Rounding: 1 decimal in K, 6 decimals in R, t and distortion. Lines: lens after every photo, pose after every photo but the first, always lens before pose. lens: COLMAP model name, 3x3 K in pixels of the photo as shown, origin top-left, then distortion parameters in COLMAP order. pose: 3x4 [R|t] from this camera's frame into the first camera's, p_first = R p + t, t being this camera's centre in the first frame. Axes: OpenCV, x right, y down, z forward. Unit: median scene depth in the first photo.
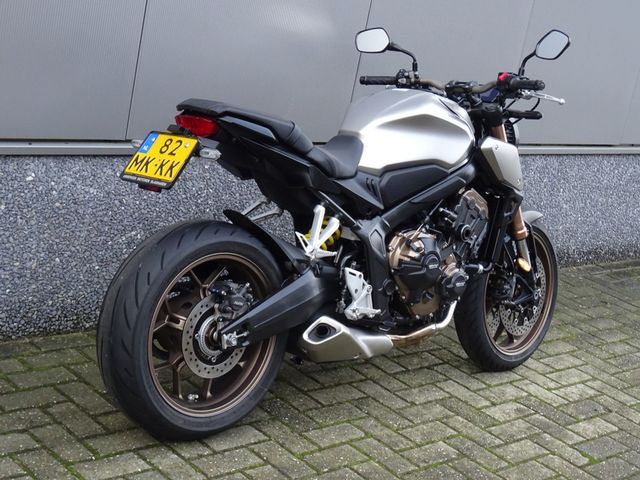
lens RADIAL K [[1173.2, 0, 320.0], [0, 1173.2, 240.0], [0, 0, 1]] dist [0.002910, -0.057843]
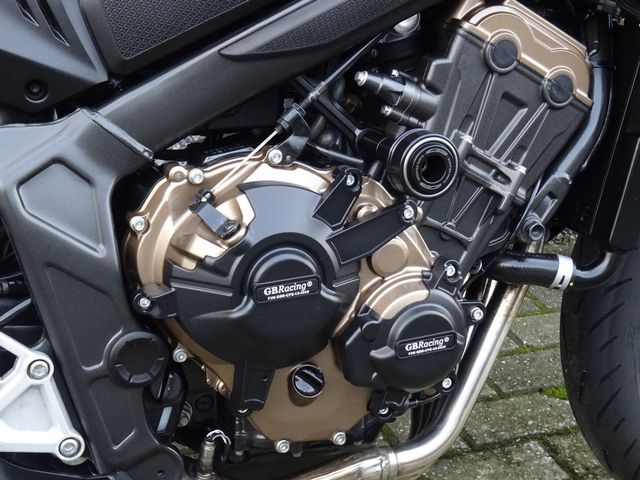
lens RADIAL K [[1173.2, 0, 320.0], [0, 1173.2, 240.0], [0, 0, 1]] dist [0.002910, -0.057843]
pose [[0.915069, 0.038886, -0.401419, 0.210017], [0.013157, 0.991933, 0.126081, -0.023314], [0.403083, -0.120654, 0.907175, 0.746630]]
